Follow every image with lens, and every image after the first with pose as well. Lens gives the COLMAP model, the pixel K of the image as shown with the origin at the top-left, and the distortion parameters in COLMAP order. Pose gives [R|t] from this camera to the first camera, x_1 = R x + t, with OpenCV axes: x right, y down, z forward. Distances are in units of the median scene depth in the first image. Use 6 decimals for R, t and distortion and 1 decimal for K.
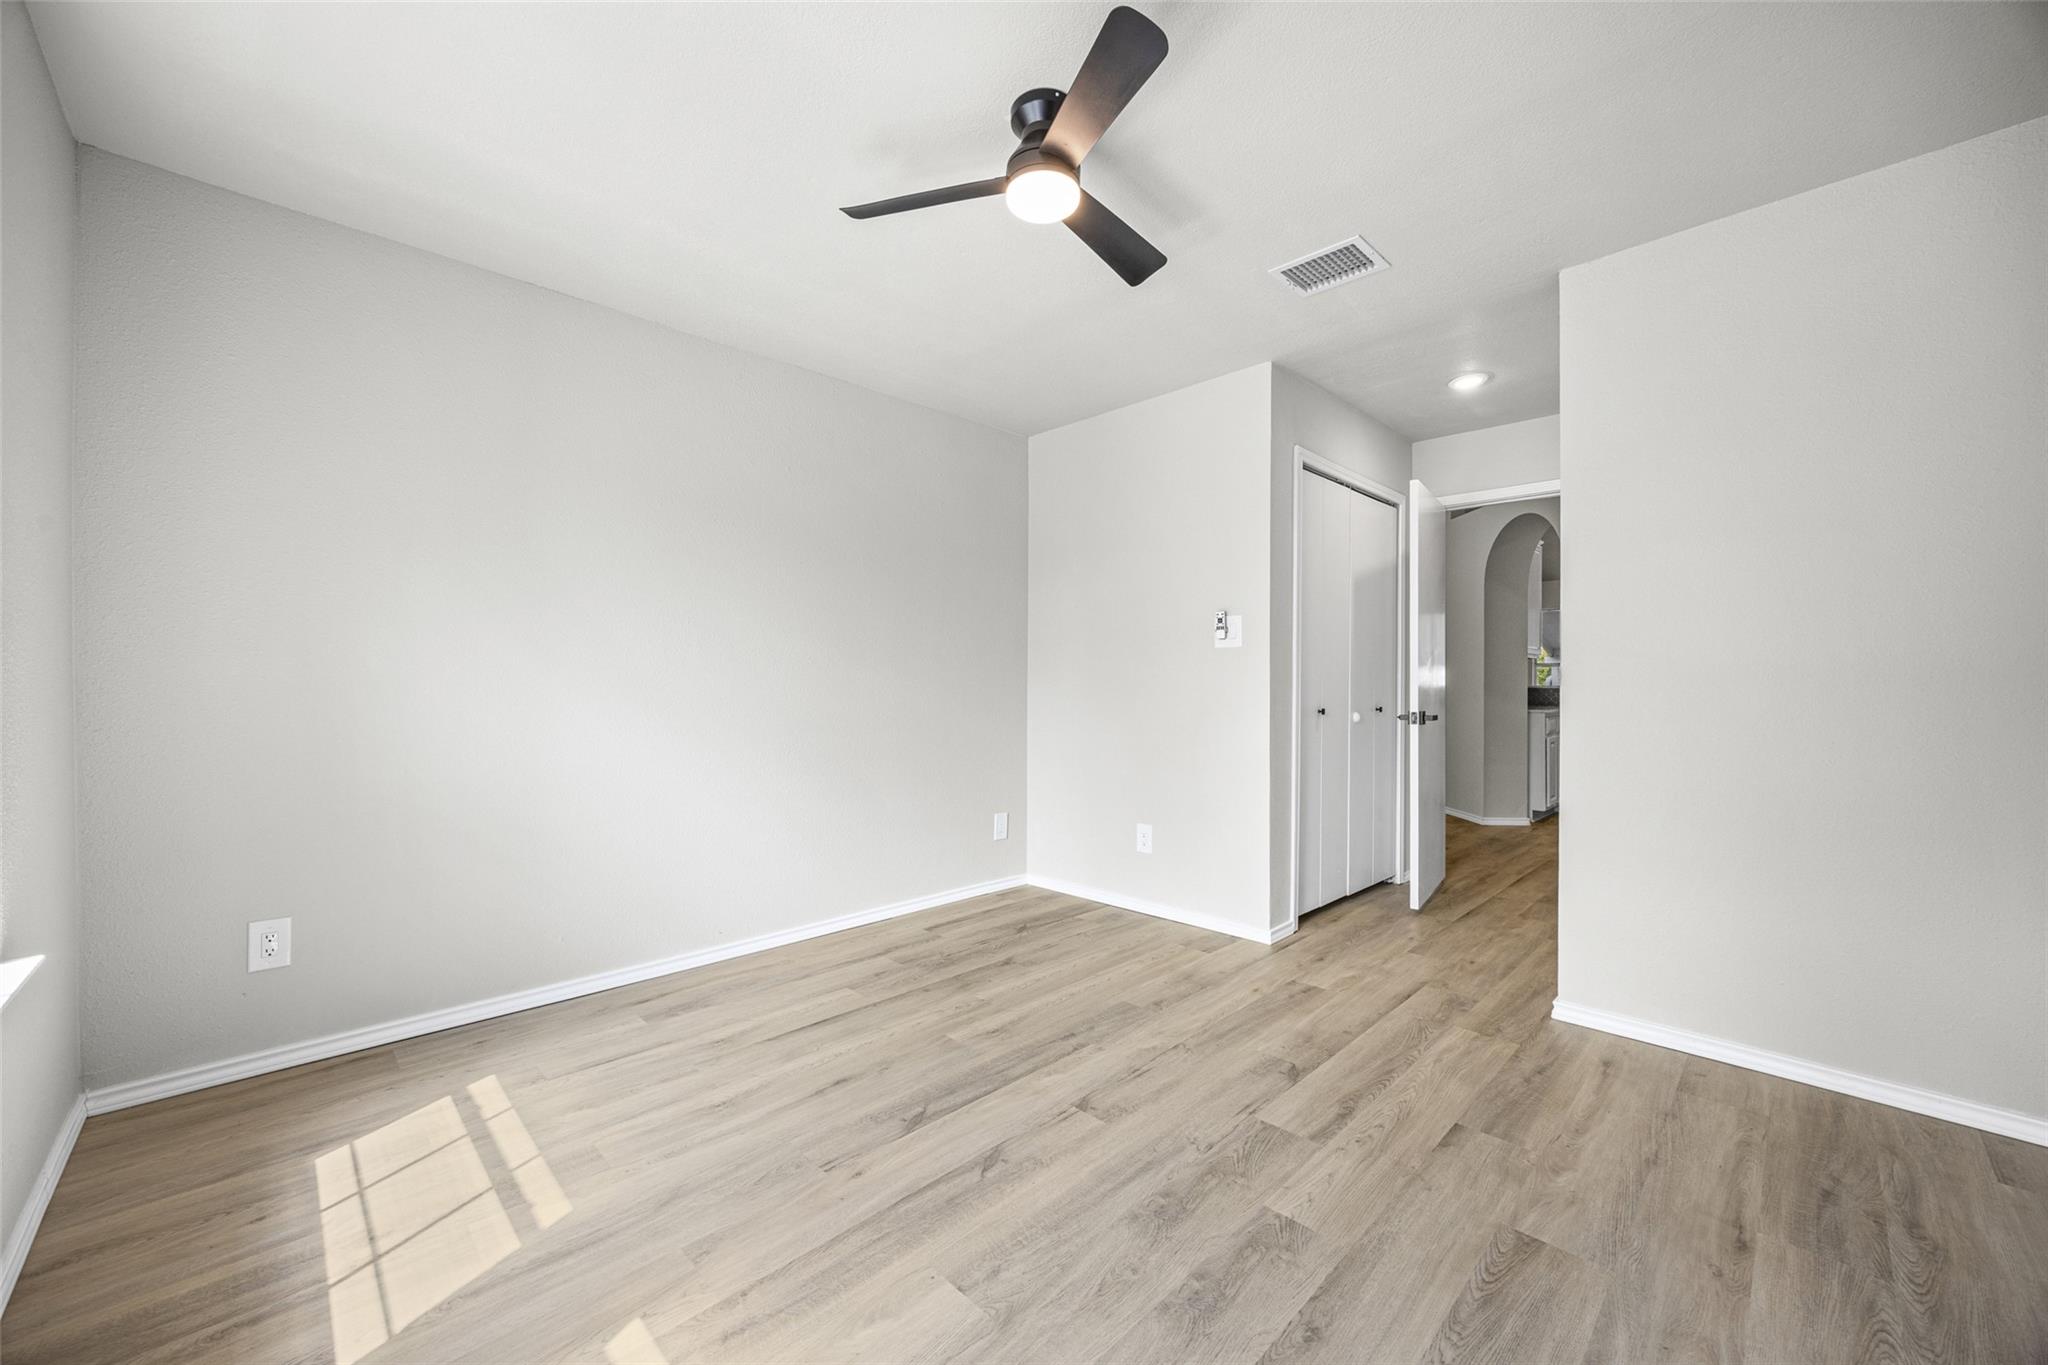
lens RADIAL K [[777.6, 0, 1029.2], [0, 777.6, 684.3], [0, 0, 1]] dist [-0.001943, 0.000129]
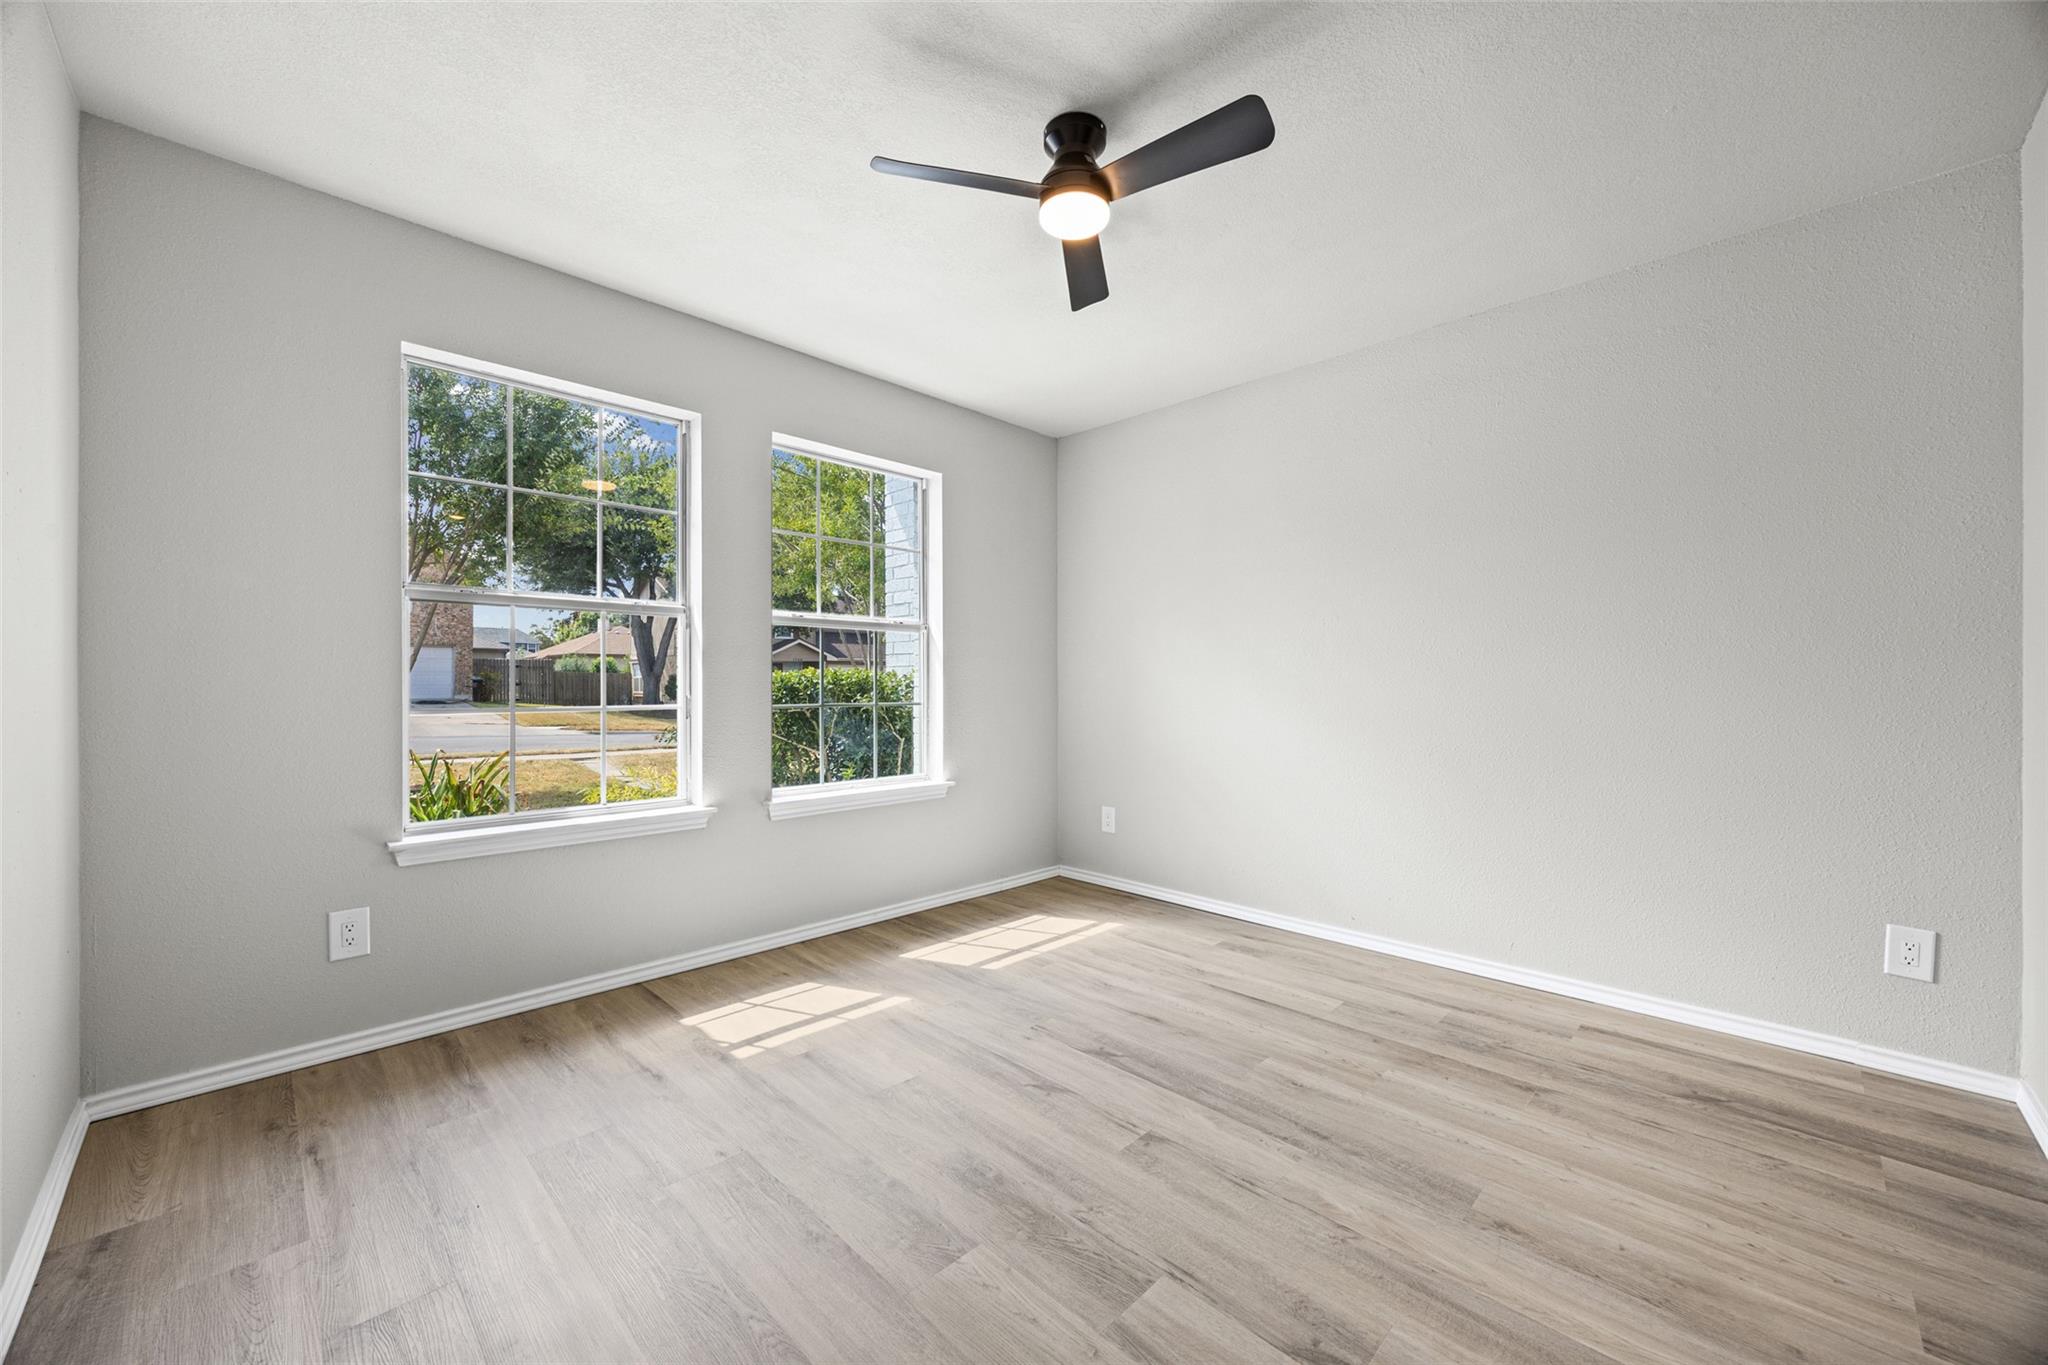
lens RADIAL K [[777.6, 0, 1029.3], [0, 777.6, 684.6], [0, 0, 1]] dist [-0.001943, 0.000129]
pose [[0.008067, 0.000402, -0.999967, 0.871174], [0.002407, 0.999997, 0.000422, 0.002841], [0.999965, -0.002410, 0.008066, 0.747716]]
